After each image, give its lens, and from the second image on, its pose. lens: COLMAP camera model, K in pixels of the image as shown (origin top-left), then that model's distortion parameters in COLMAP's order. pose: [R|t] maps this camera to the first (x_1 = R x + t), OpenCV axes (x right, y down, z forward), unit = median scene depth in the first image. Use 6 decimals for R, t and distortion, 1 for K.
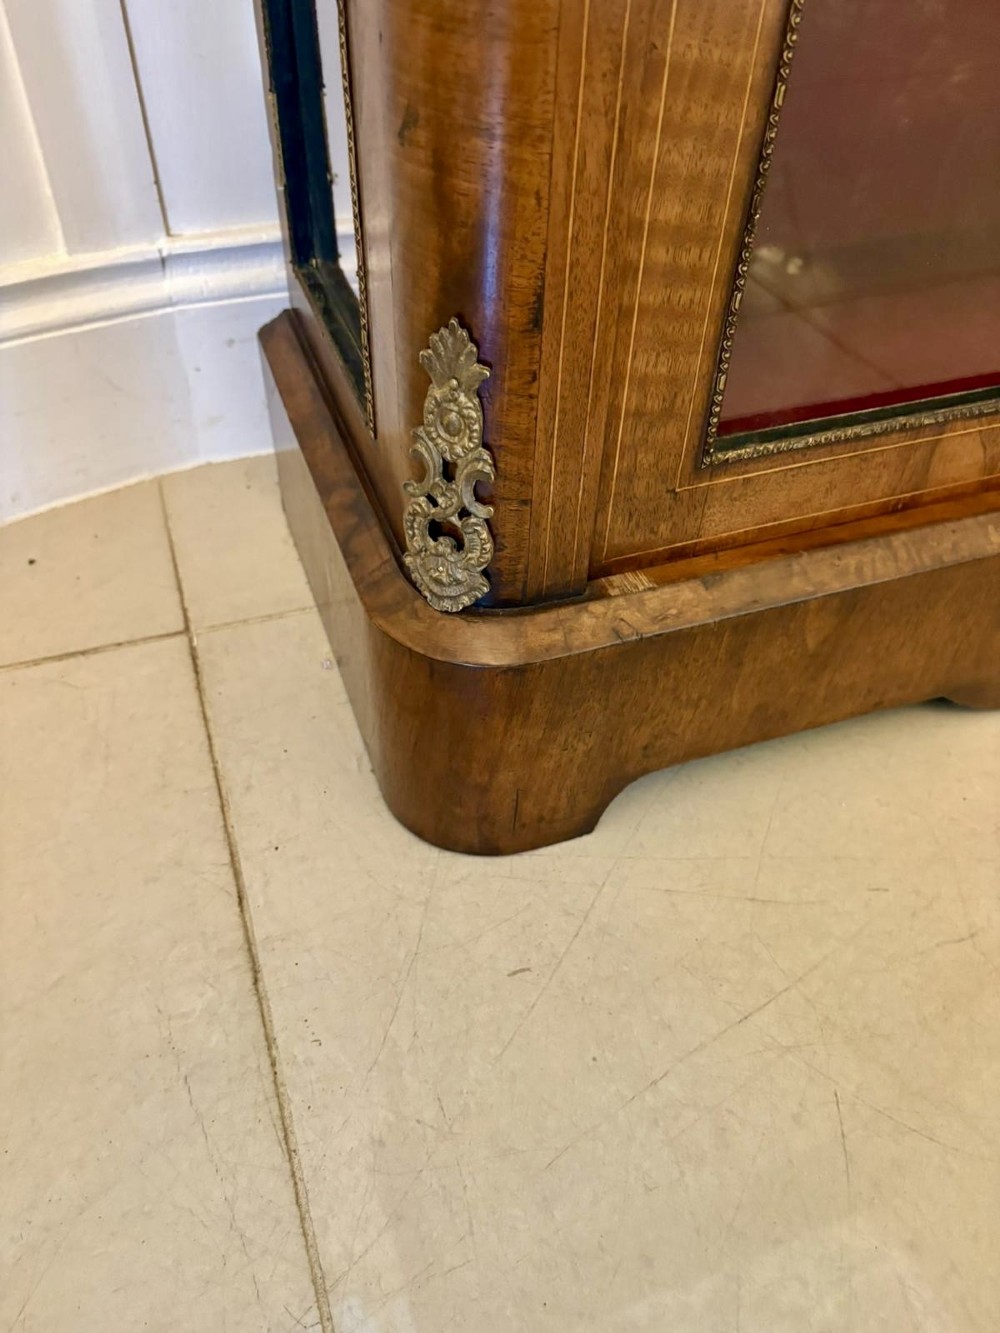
lens RADIAL K [[1029.2, 0, 501.8], [0, 1029.2, 670.9], [0, 0, 1]] dist [-0.013204, 0.058623]
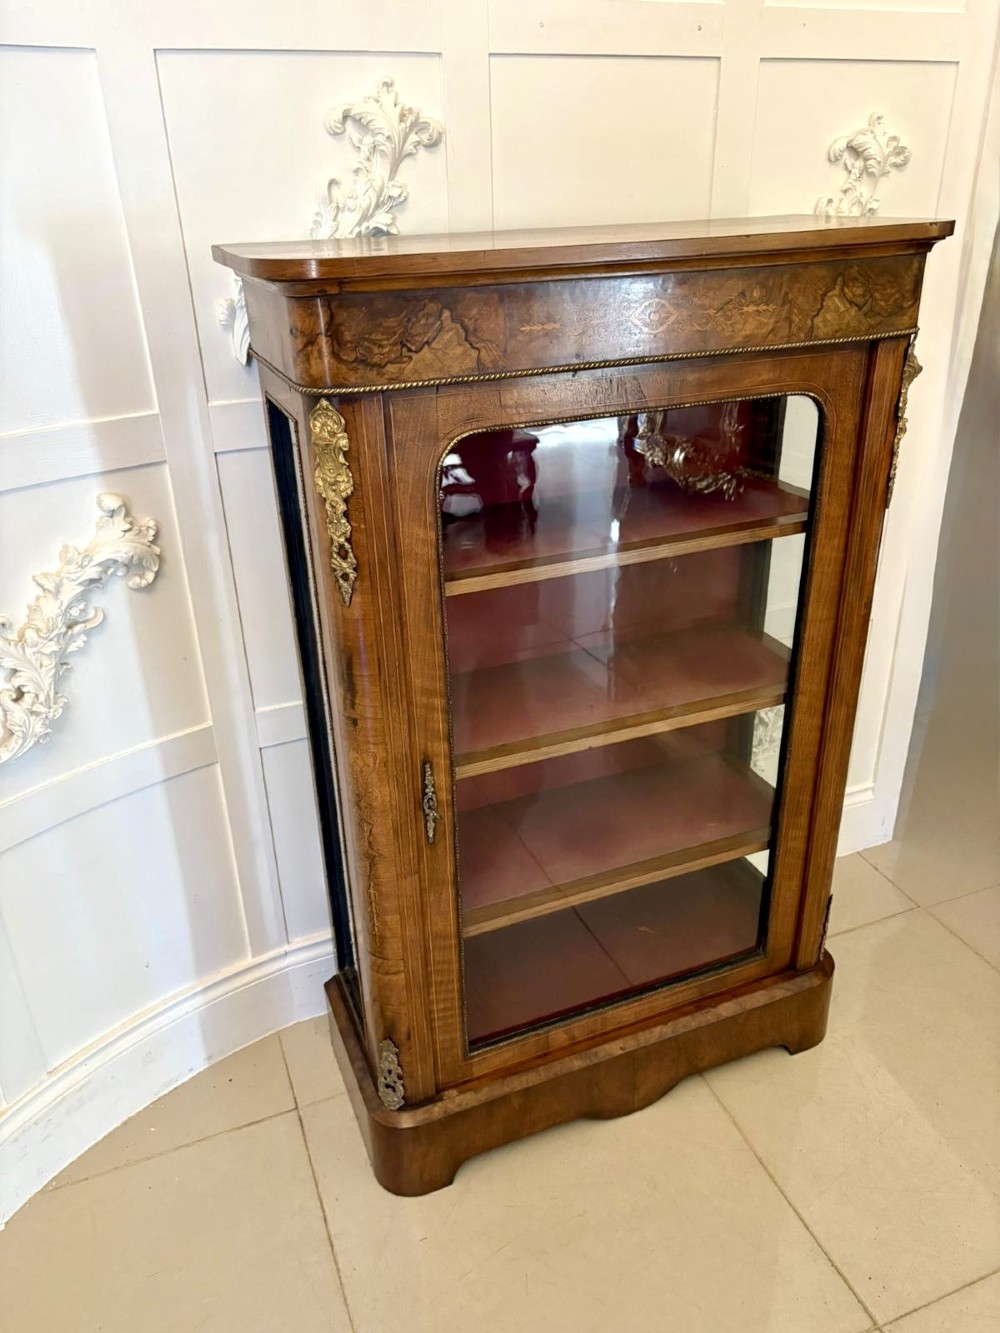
lens RADIAL K [[1019.4, 0, 508.8], [0, 1019.4, 666.7], [0, 0, 1]] dist [0.016596, -0.001863]
pose [[0.997570, -0.066749, 0.019982, 0.322471], [0.069601, 0.941363, -0.330139, -0.266561], [0.003226, 0.330727, 0.943721, -2.360732]]
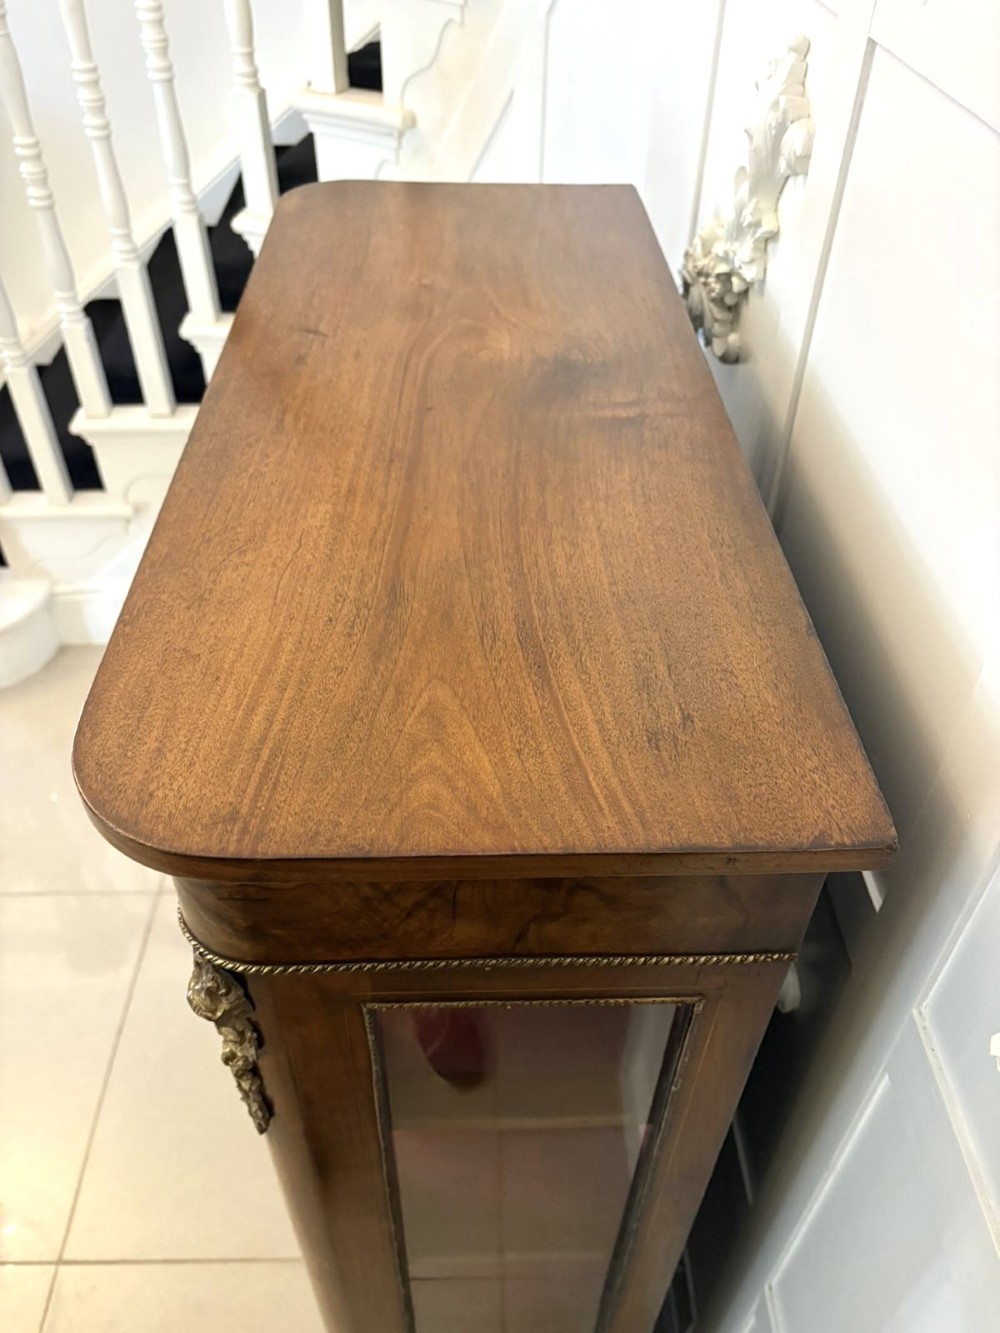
lens RADIAL K [[1043.7, 0, 502.5], [0, 1043.7, 639.6], [0, 0, 1]] dist [0.031225, -0.092625]
pose [[-0.299950, 0.602643, -0.739494, 1.986397], [-0.695058, 0.392888, 0.602107, -2.873060], [0.653394, 0.694593, 0.301025, -0.500075]]
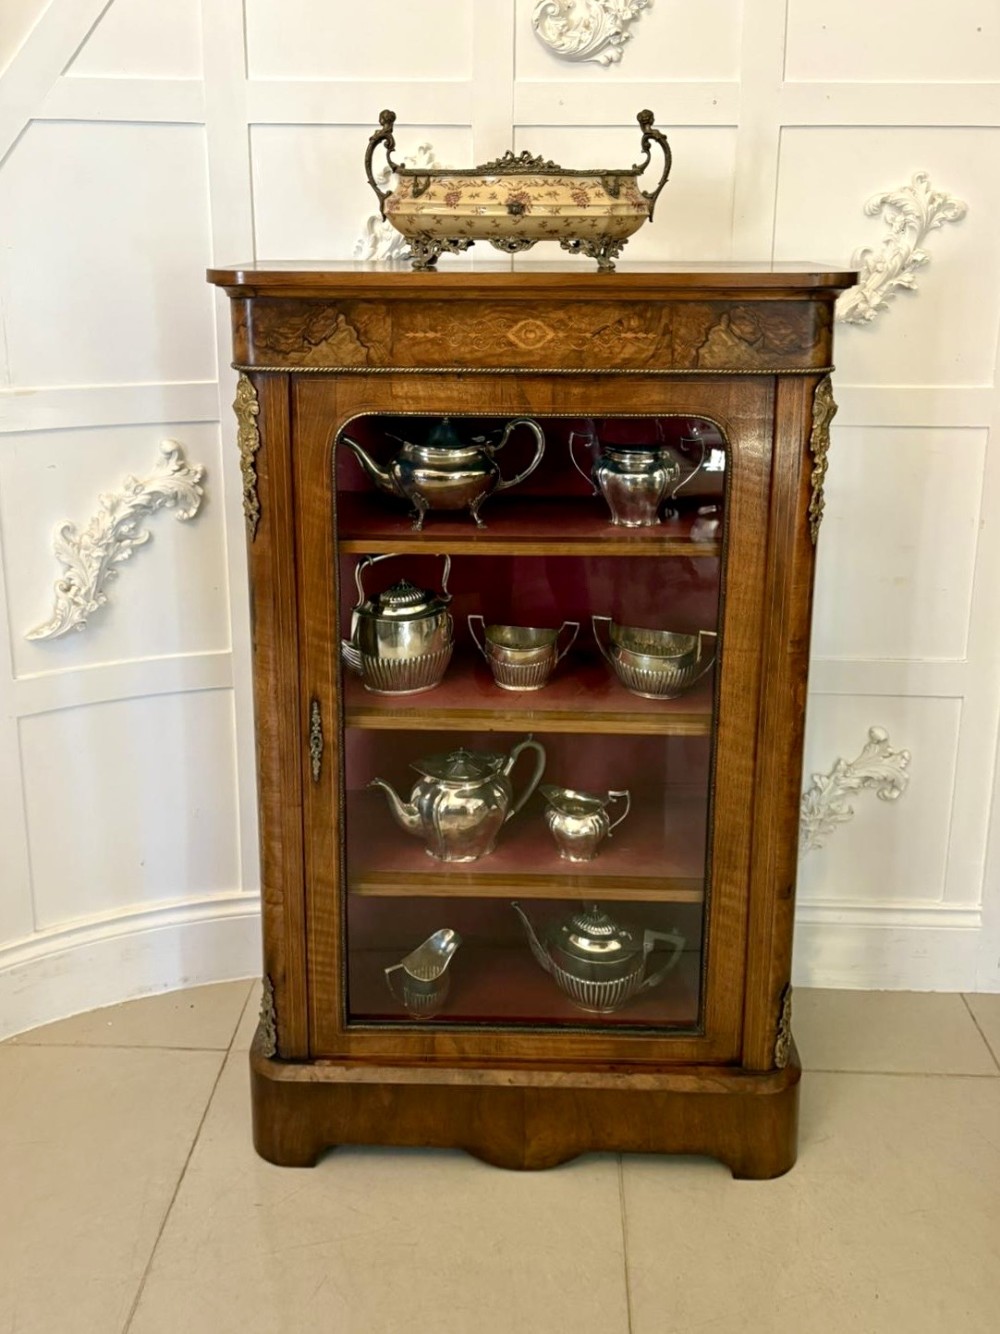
lens RADIAL K [[1144.3, 0, 497.9], [0, 1144.3, 427.8], [0, 0, 1]] dist [-0.000125, -0.007443]
pose [[0.930990, 0.046420, -0.362082, 1.761346], [-0.243729, 0.817460, -0.521877, 0.022693], [0.271762, 0.574112, 0.772361, -2.626011]]
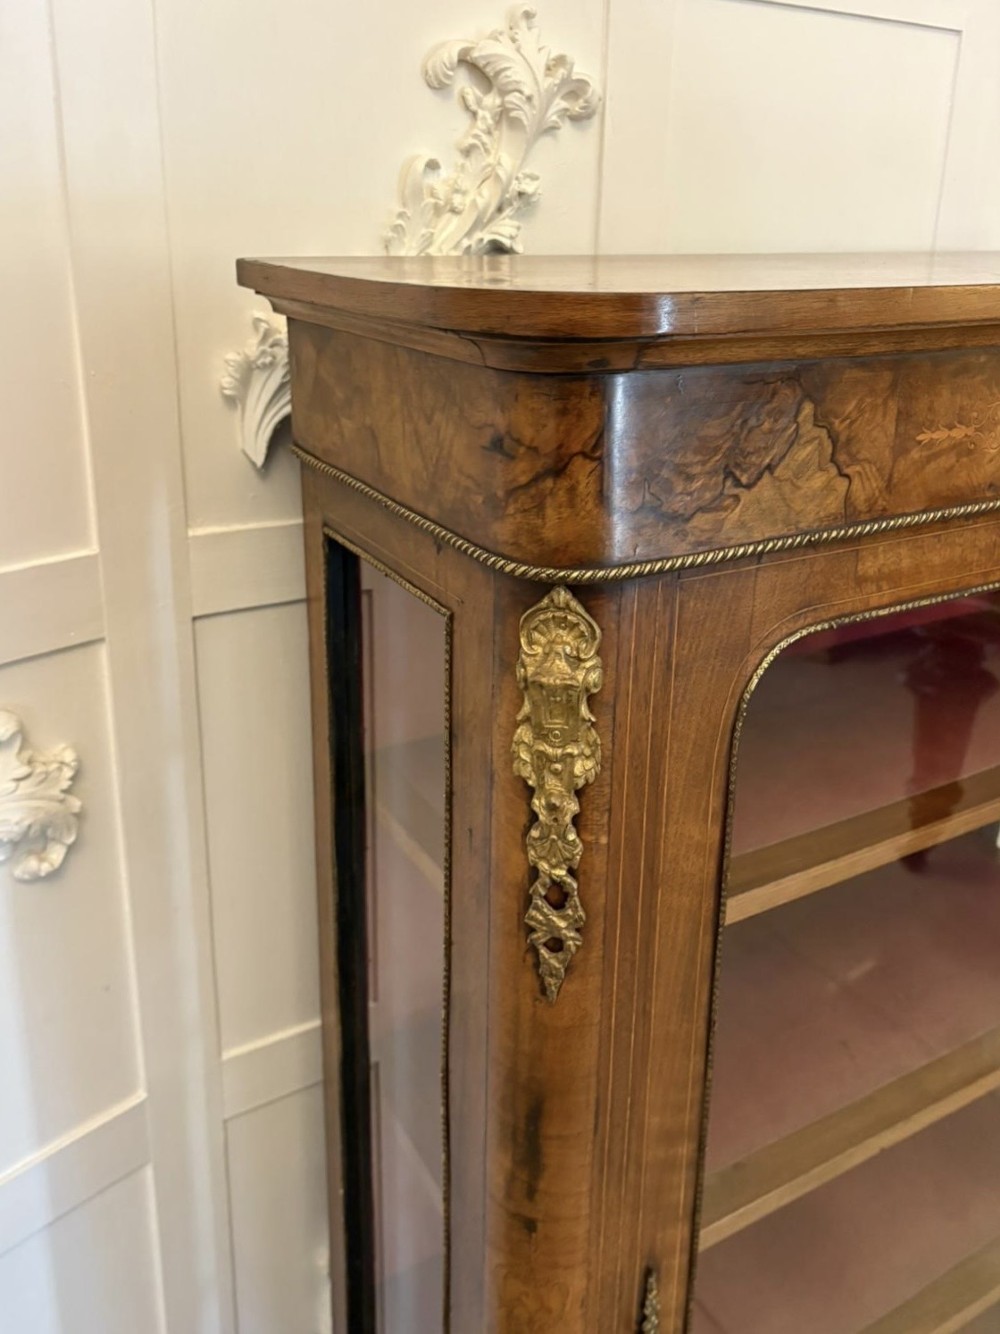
lens RADIAL K [[1097.5, 0, 504.6], [0, 1097.5, 549.0], [0, 0, 1]] dist [0.006941, -0.106843]
pose [[0.984367, -0.063726, 0.164196, -0.202875], [0.132385, 0.882594, -0.451112, -1.097178], [-0.116171, 0.465797, 0.877233, -1.452450]]
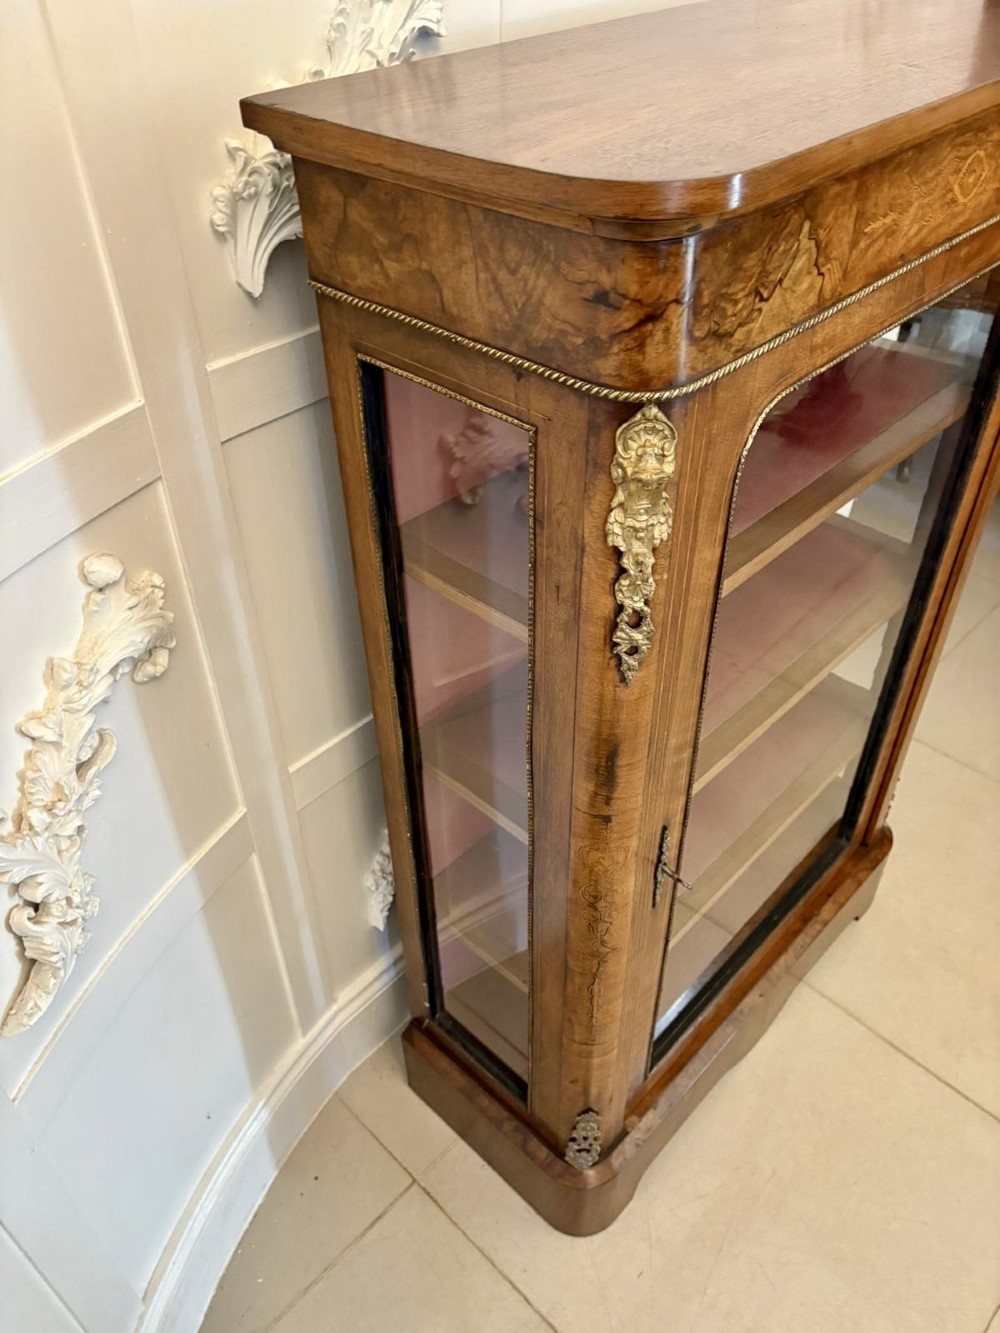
lens RADIAL K [[1029.2, 0, 501.8], [0, 1029.2, 670.9], [0, 0, 1]] dist [-0.013204, 0.058623]
pose [[0.893373, -0.320098, 0.315311, -0.656474], [0.345268, 0.938148, -0.025858, -1.244862], [-0.287531, 0.131968, 0.948636, -1.648988]]
